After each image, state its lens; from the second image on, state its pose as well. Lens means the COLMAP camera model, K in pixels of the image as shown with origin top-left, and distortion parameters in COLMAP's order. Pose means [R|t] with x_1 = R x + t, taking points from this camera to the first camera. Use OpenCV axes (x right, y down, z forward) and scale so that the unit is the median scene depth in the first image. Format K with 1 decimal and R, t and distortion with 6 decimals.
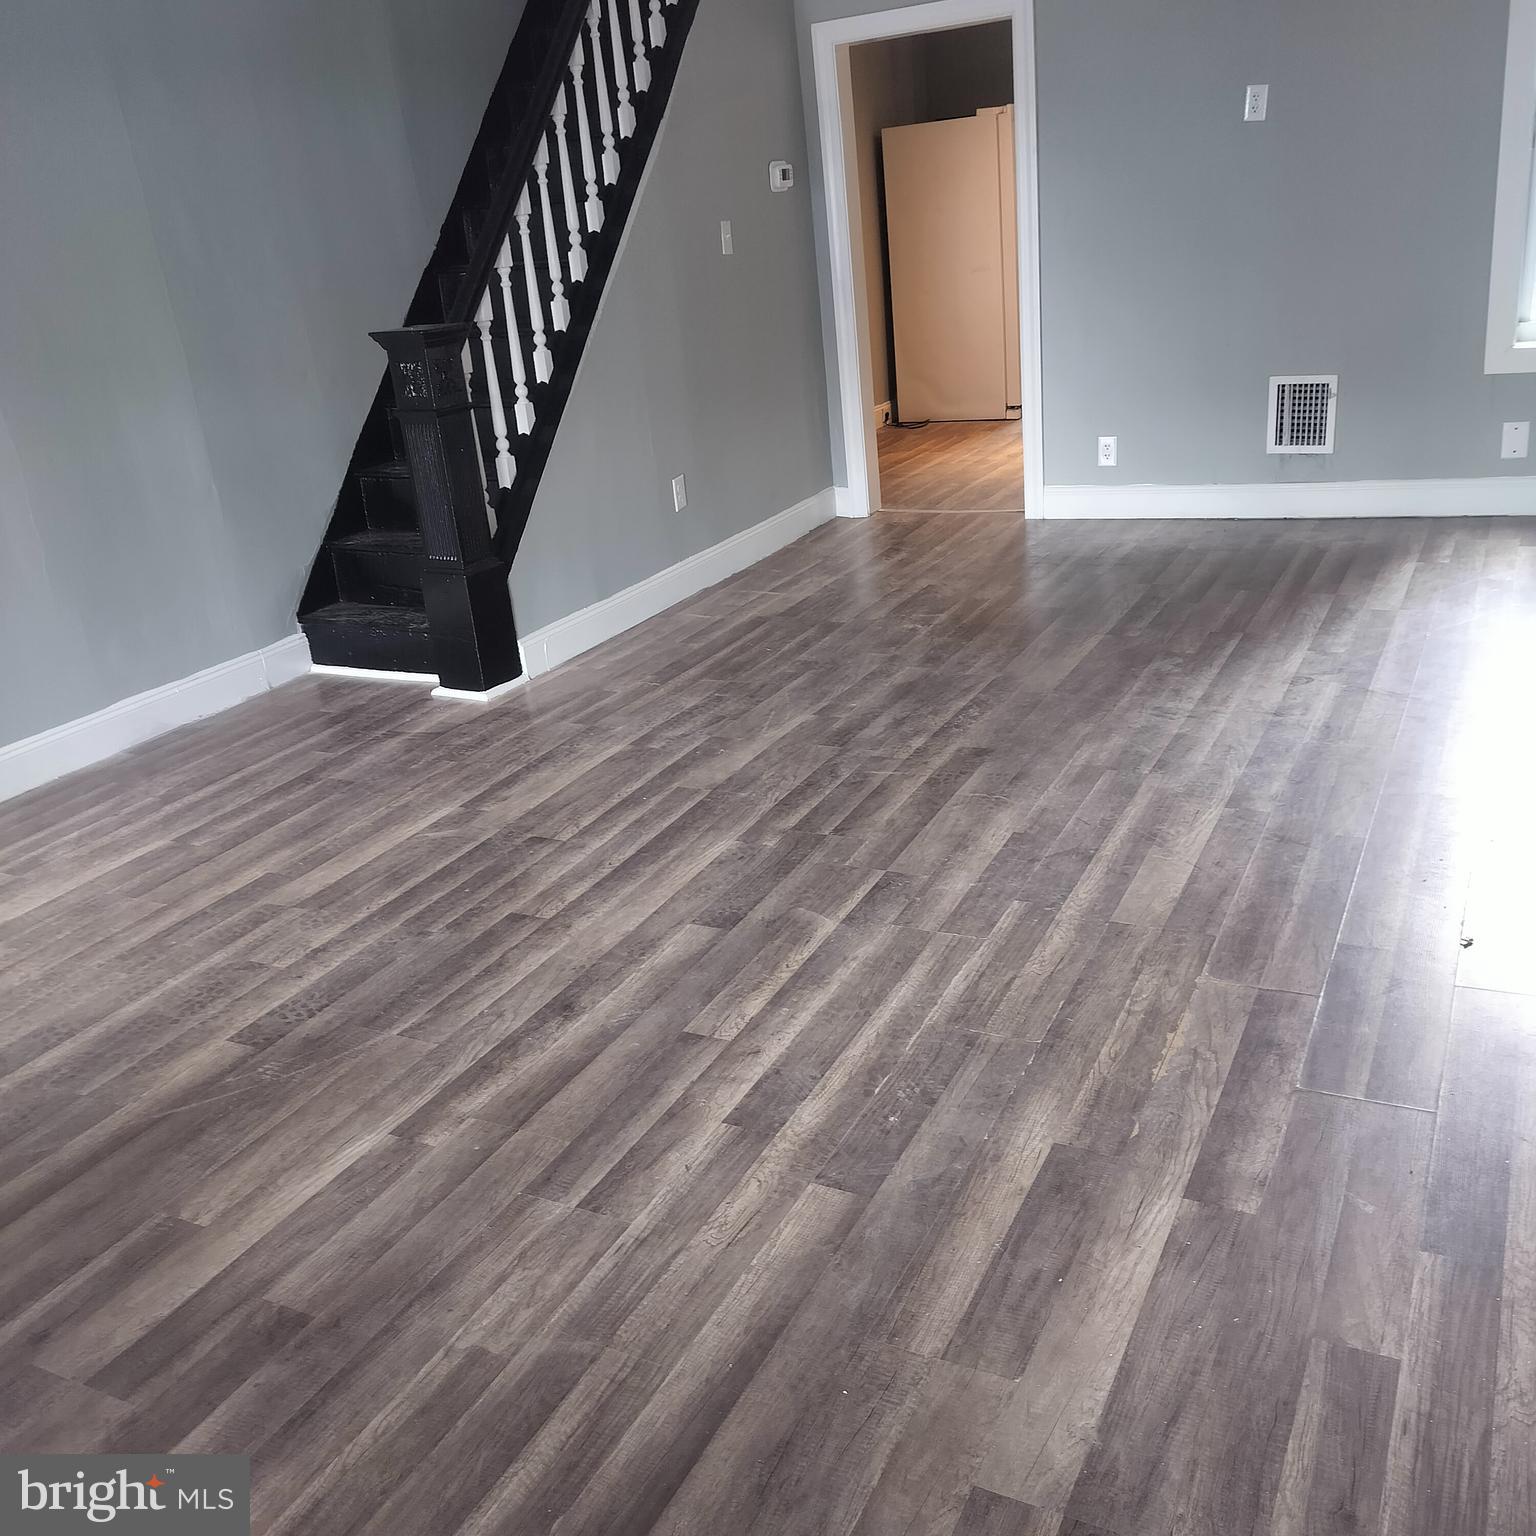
lens RADIAL K [[1421.6, 0, 768.0], [0, 1421.6, 768.0], [0, 0, 1]] dist [0.134546, -0.240910]
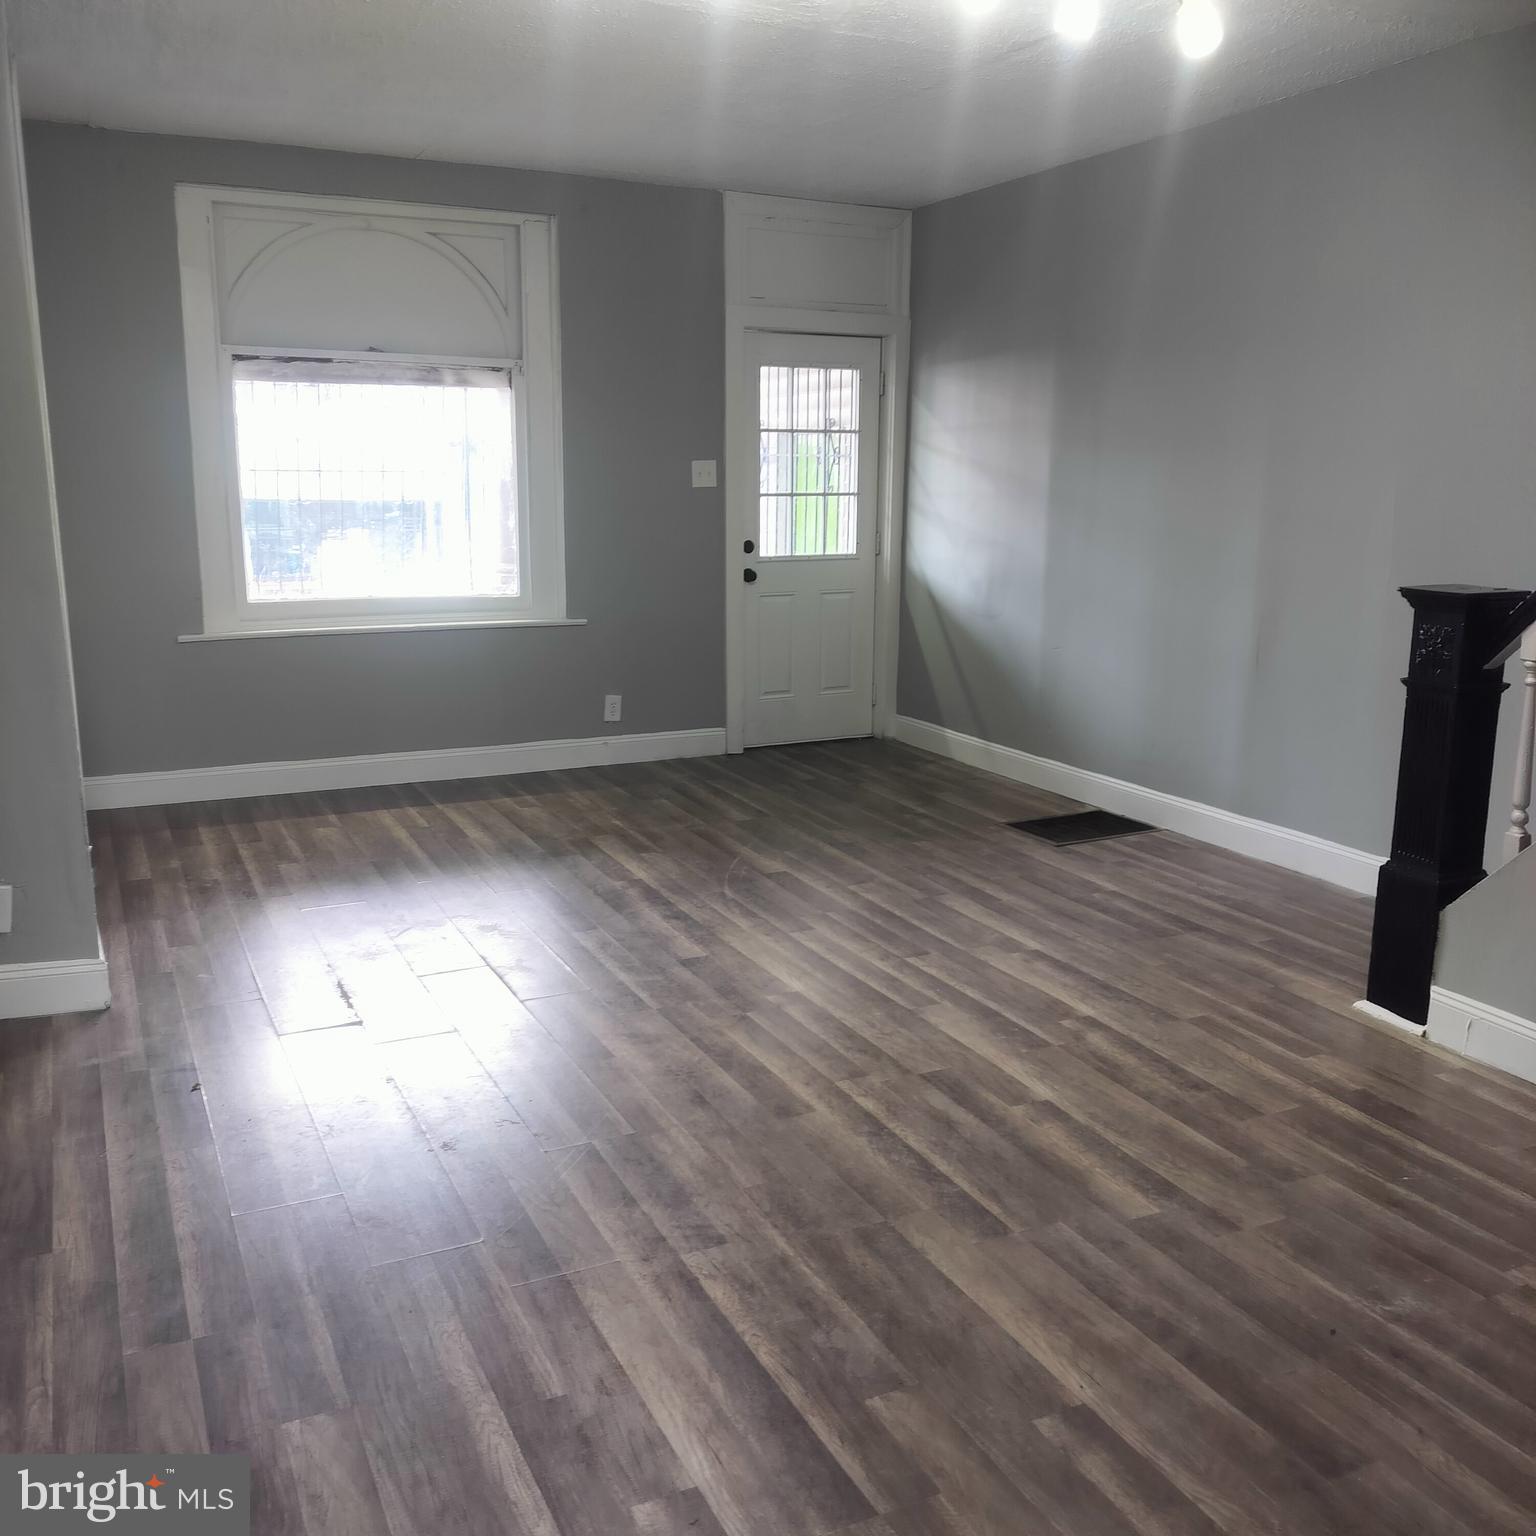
lens RADIAL K [[1426.4, 0, 752.2], [0, 1426.4, 766.1], [0, 0, 1]] dist [0.100861, -0.170012]
pose [[-0.604305, 0.245965, -0.757837, 0.954890], [-0.242550, 0.849221, 0.469035, -0.732943], [0.758937, 0.467253, -0.453529, 1.609644]]
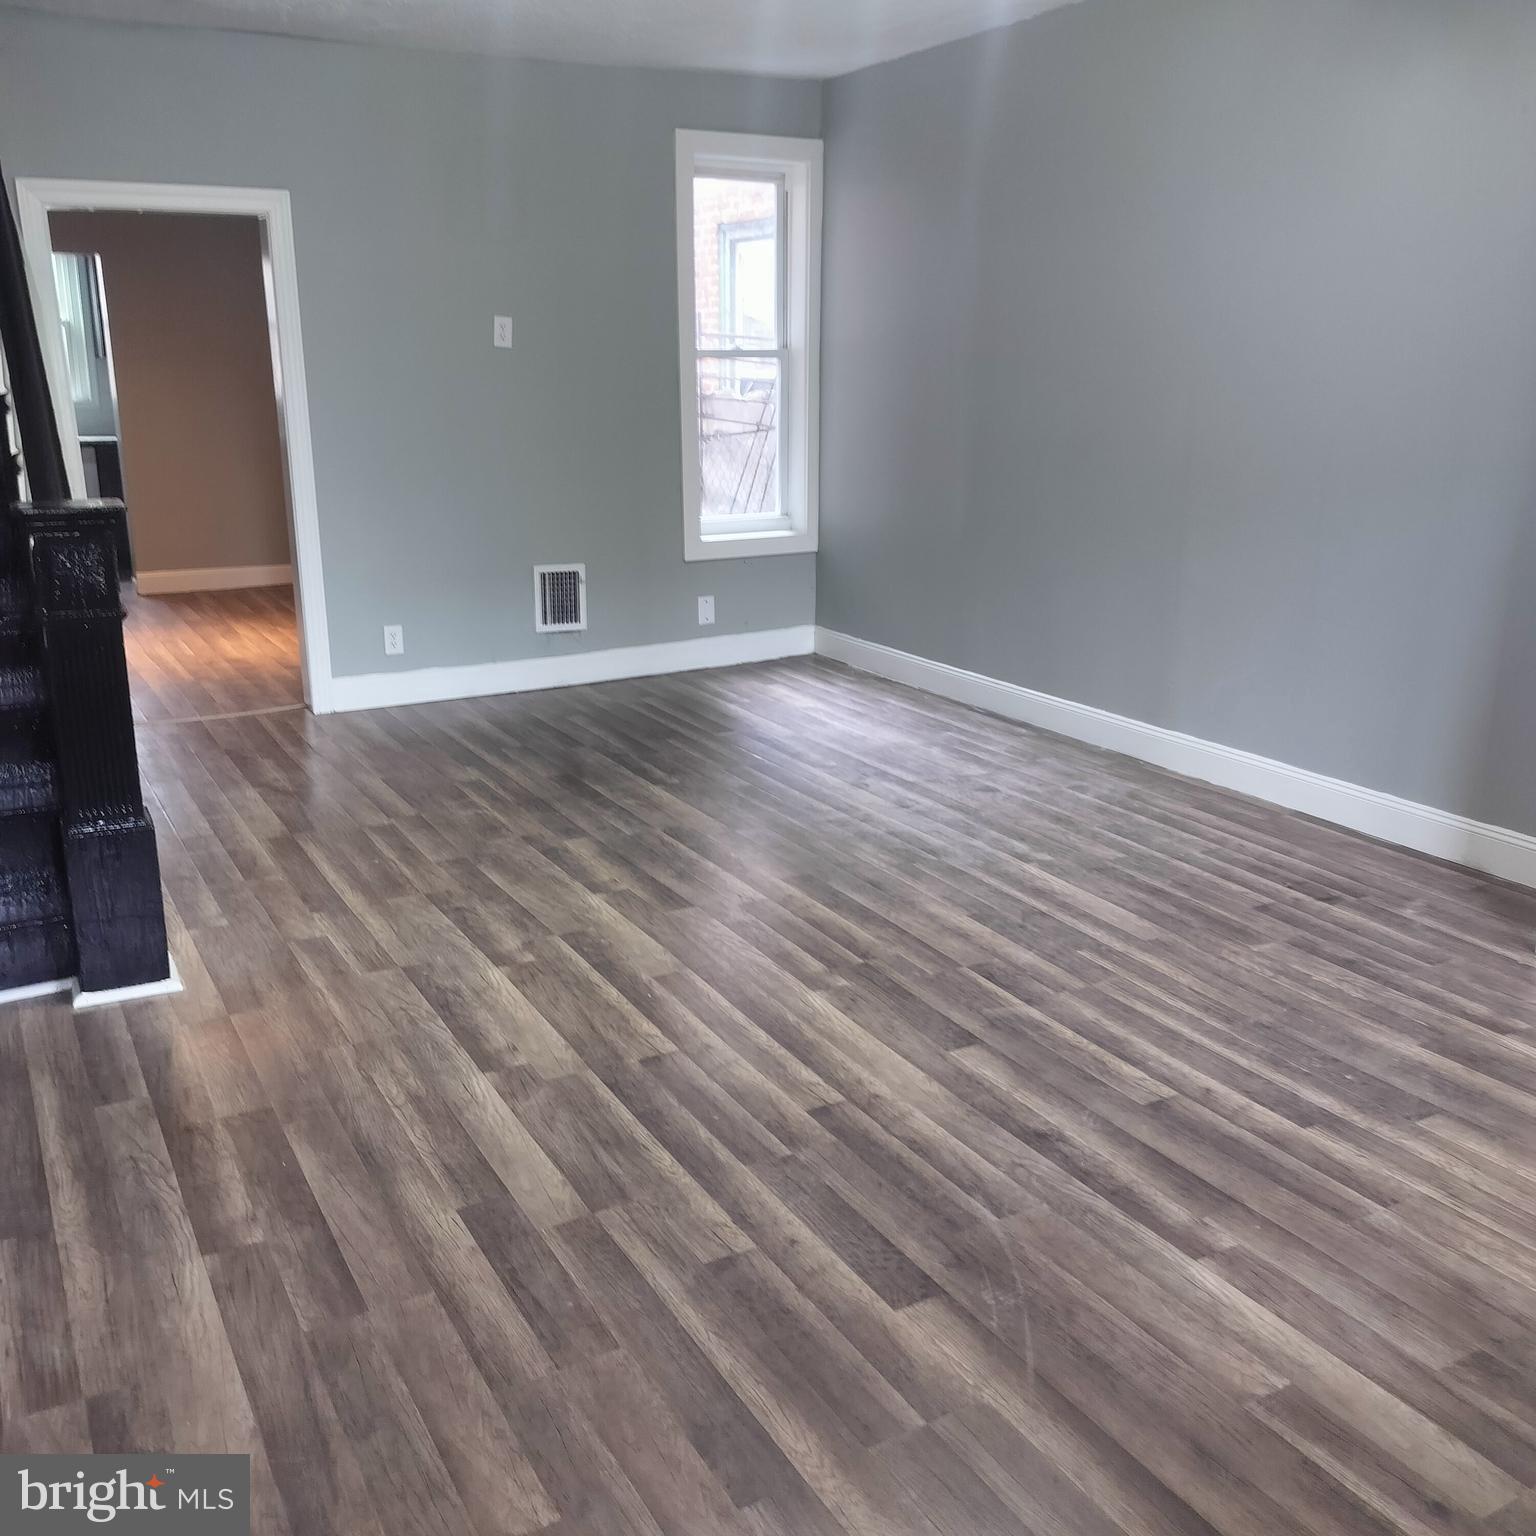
lens RADIAL K [[1434.9, 0, 763.8], [0, 1434.9, 774.8], [0, 0, 1]] dist [0.098393, -0.182023]
pose [[0.548310, -0.135377, 0.825245, -0.971302], [0.251714, 0.967764, -0.008487, -0.109946], [-0.797494, 0.212379, 0.564711, 0.484335]]
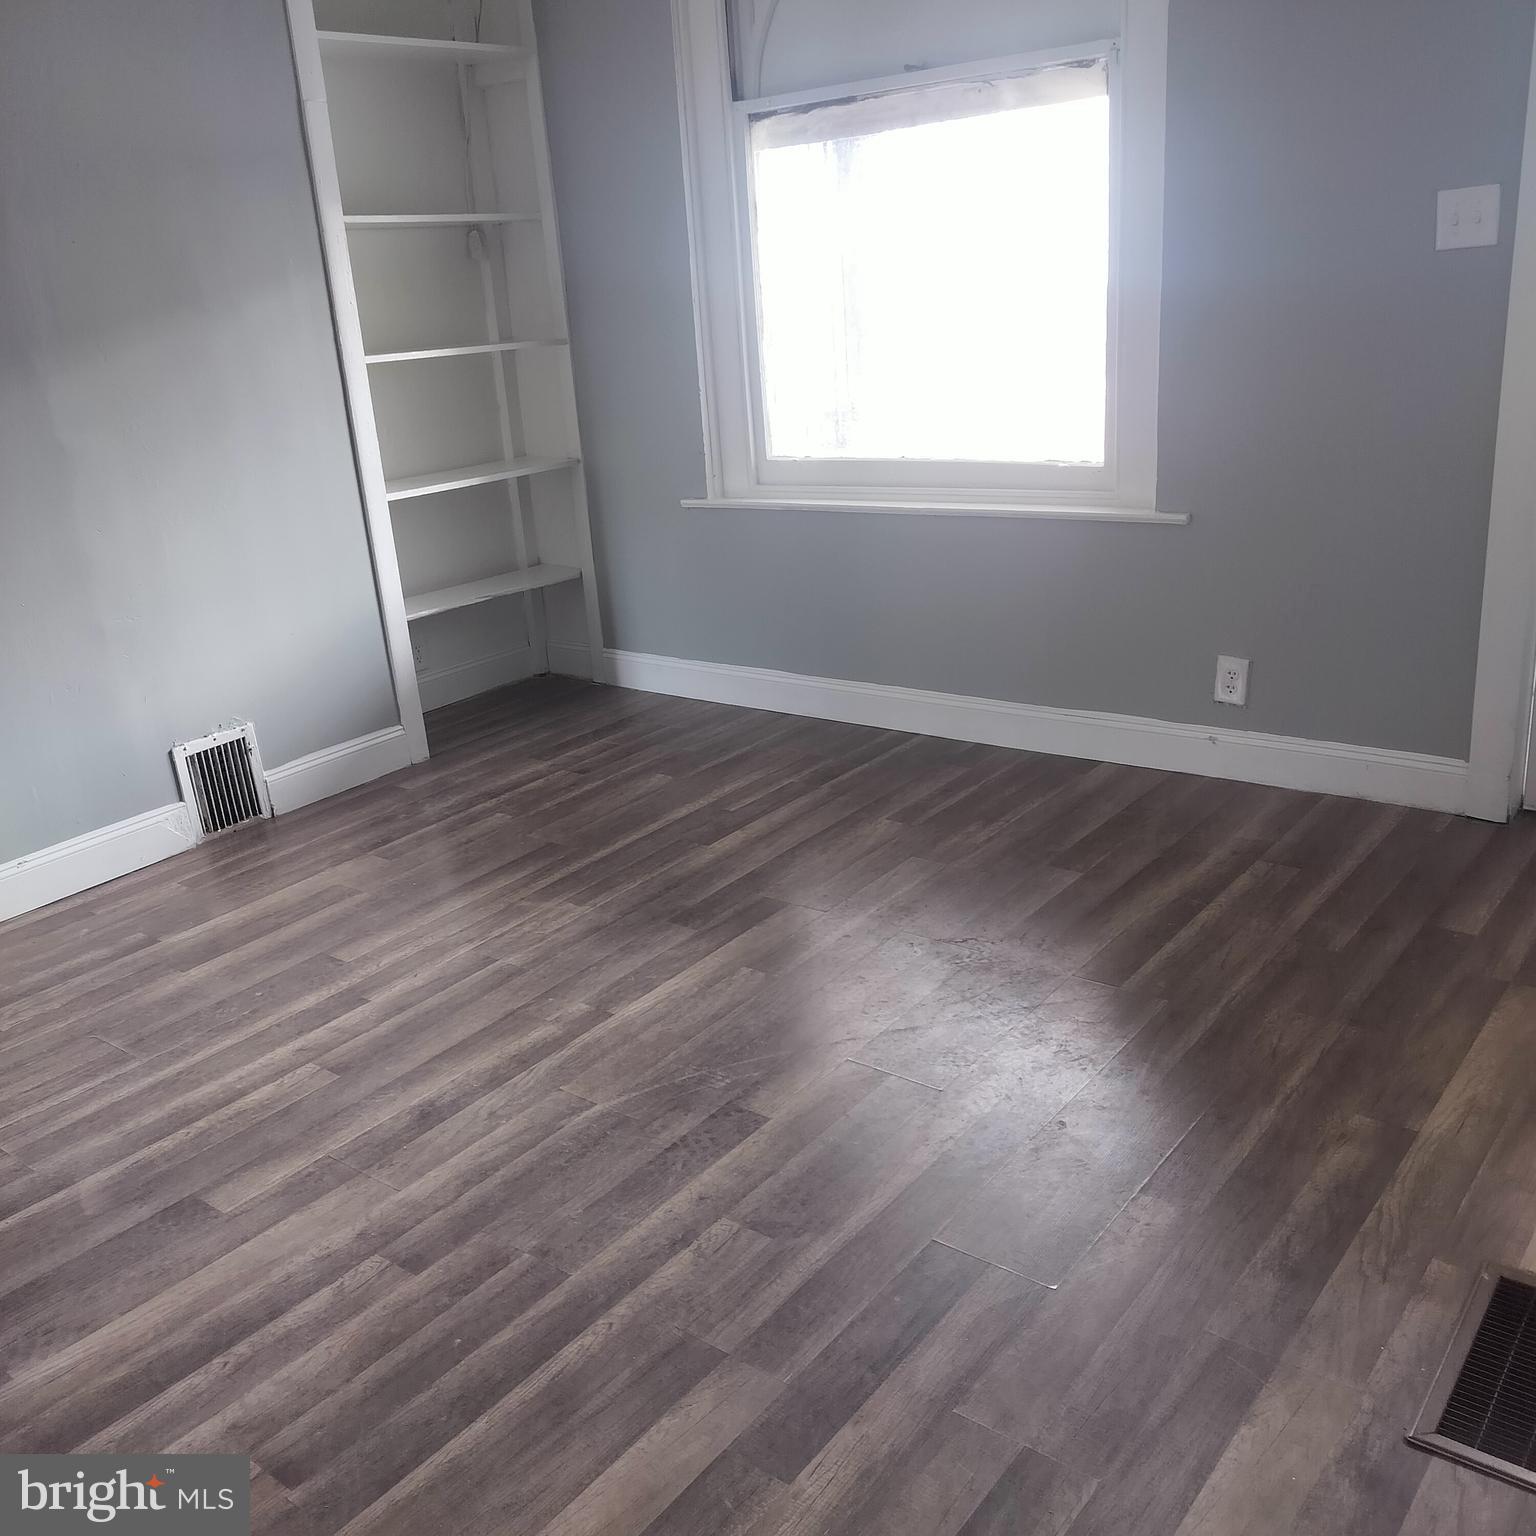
lens RADIAL K [[1426.4, 0, 752.2], [0, 1426.4, 766.1], [0, 0, 1]] dist [0.100861, -0.170012]
pose [[-0.963902, 0.091229, 0.250139, -0.563702], [0.230458, 0.756368, 0.612206, -0.502860], [-0.133346, 0.647754, -0.750089, 1.417660]]
